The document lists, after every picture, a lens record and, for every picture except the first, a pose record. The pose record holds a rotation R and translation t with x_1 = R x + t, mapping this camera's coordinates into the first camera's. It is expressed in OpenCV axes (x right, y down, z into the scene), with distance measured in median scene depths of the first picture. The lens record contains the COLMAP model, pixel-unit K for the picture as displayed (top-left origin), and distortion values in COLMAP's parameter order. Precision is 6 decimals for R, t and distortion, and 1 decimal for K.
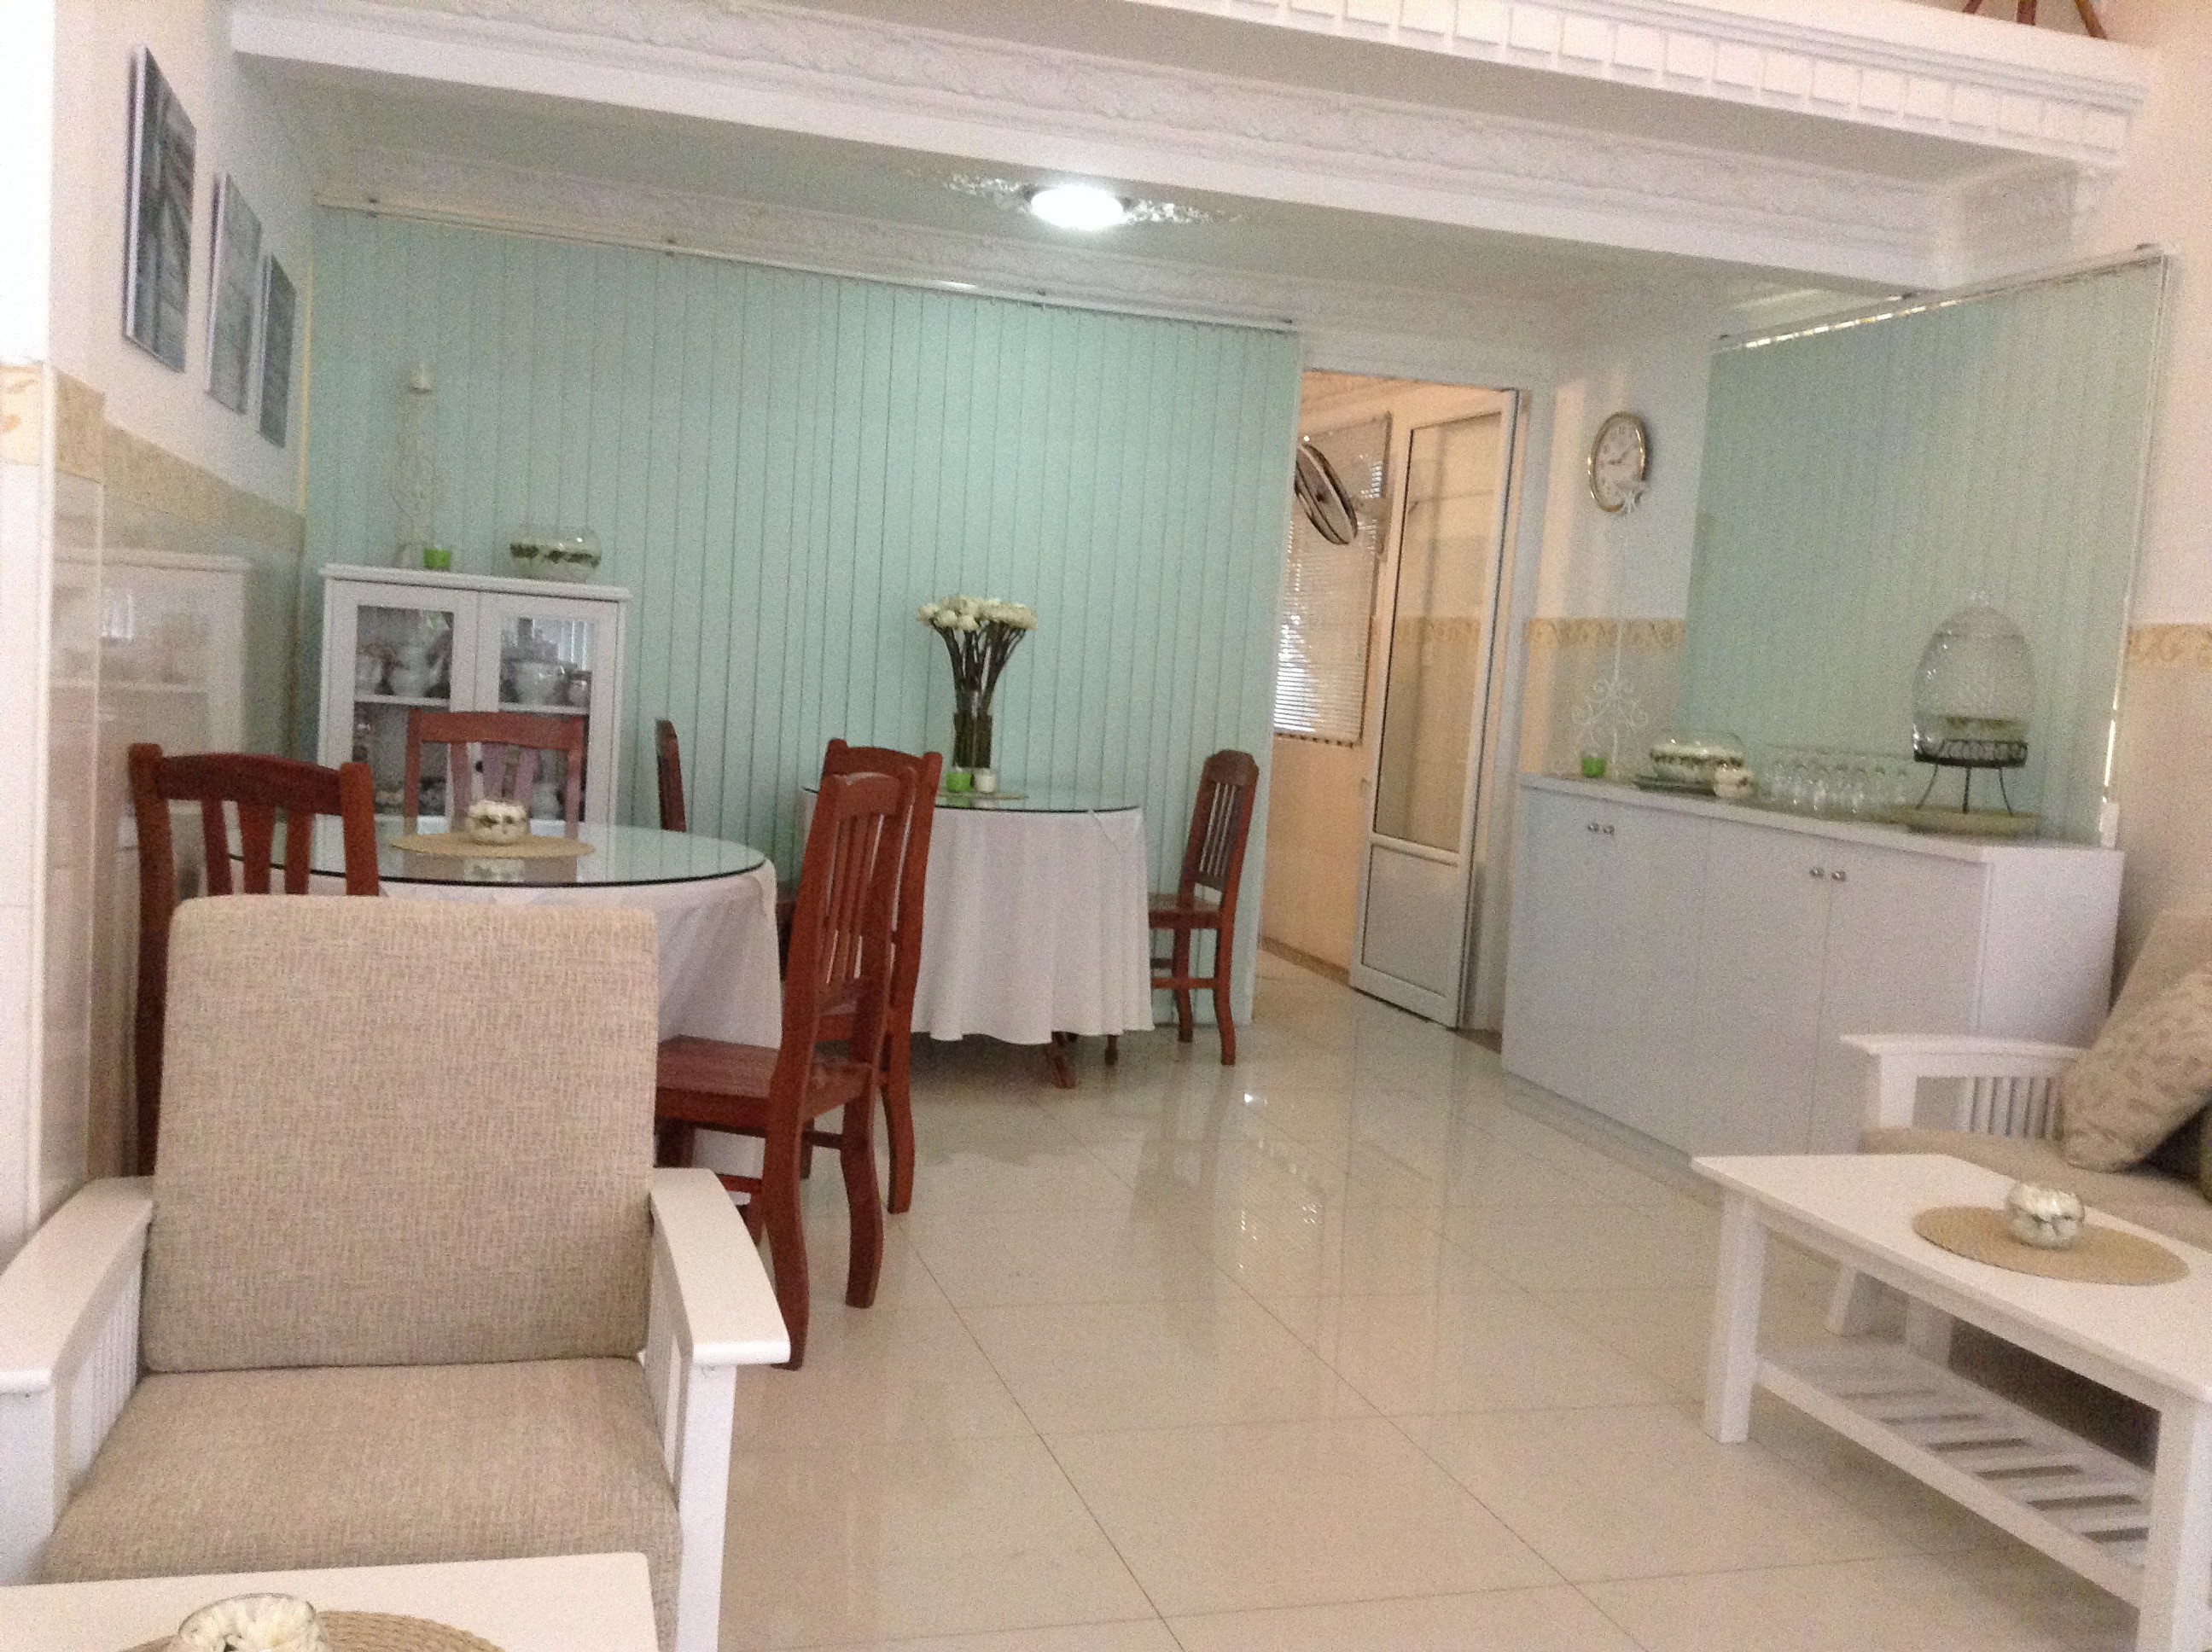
lens RADIAL K [[2078.5, 0, 1096.1], [0, 2078.5, 834.0], [0, 0, 1]] dist [0.206579, -0.370020]
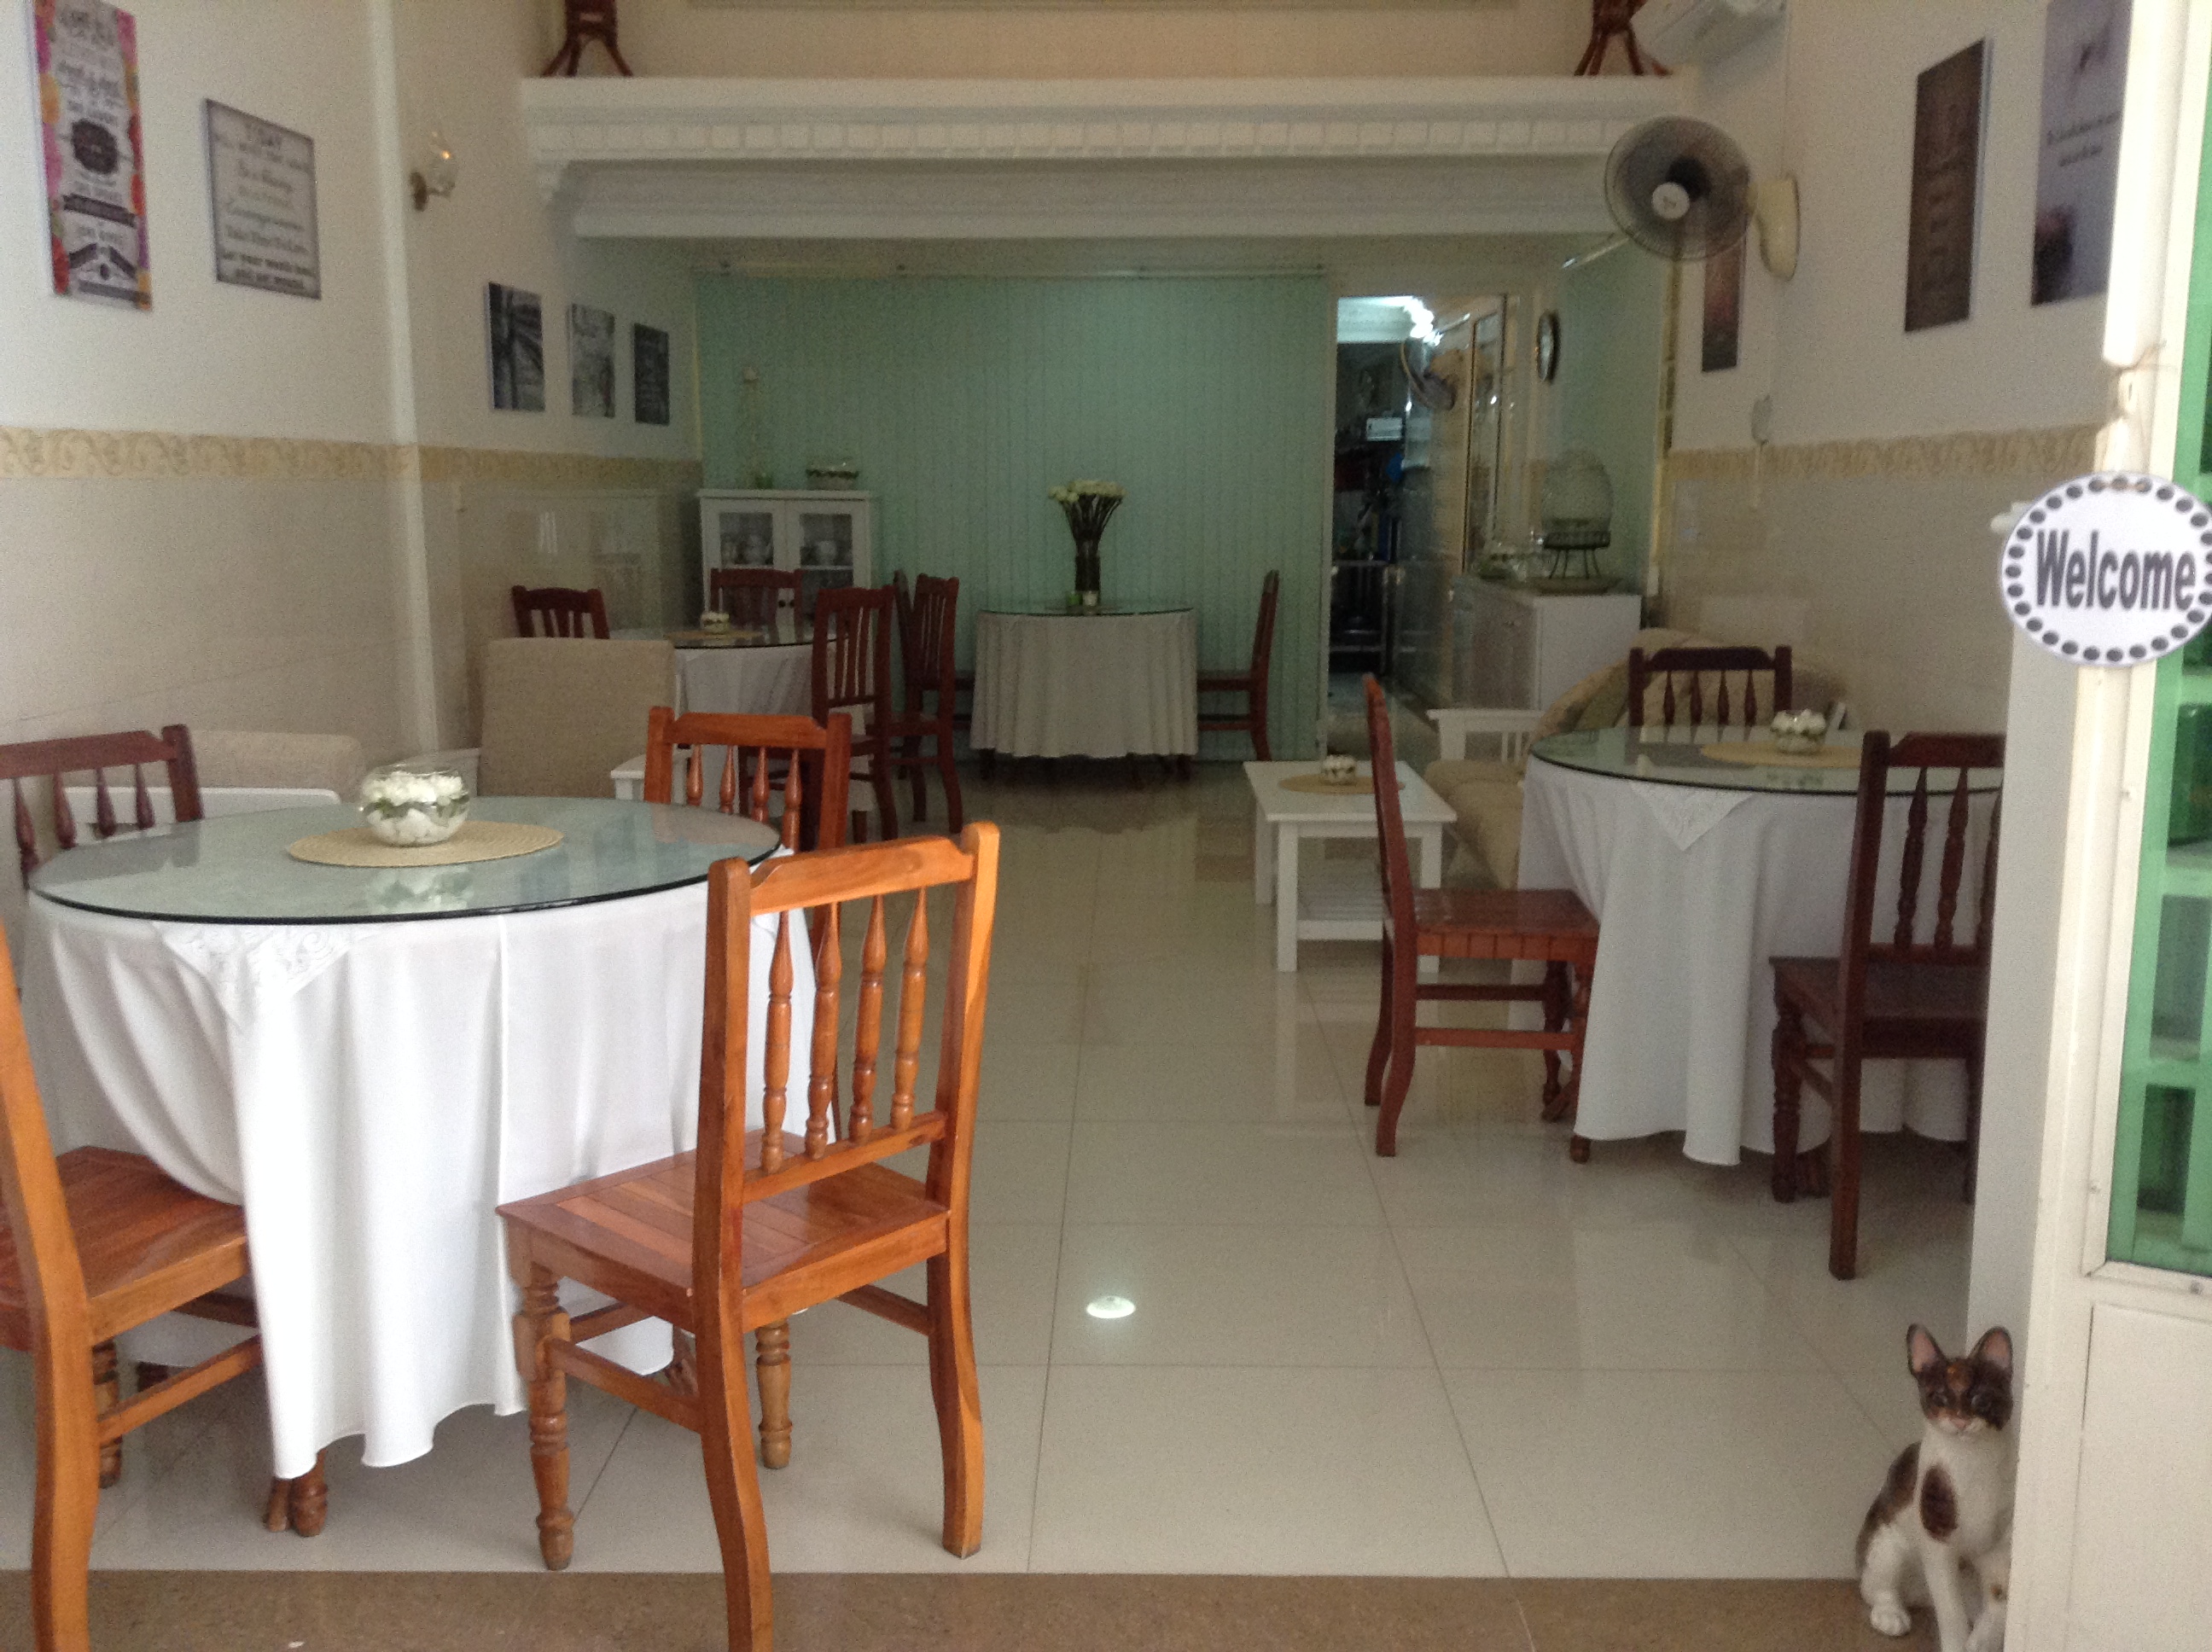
lens RADIAL K [[2078.5, 0, 1096.1], [0, 2078.5, 834.0], [0, 0, 1]] dist [0.206579, -0.370020]
pose [[0.949589, -0.018255, -0.312966, 0.510241], [0.038632, 0.997508, 0.059033, 0.068368], [0.311108, -0.068147, 0.947928, -0.584419]]
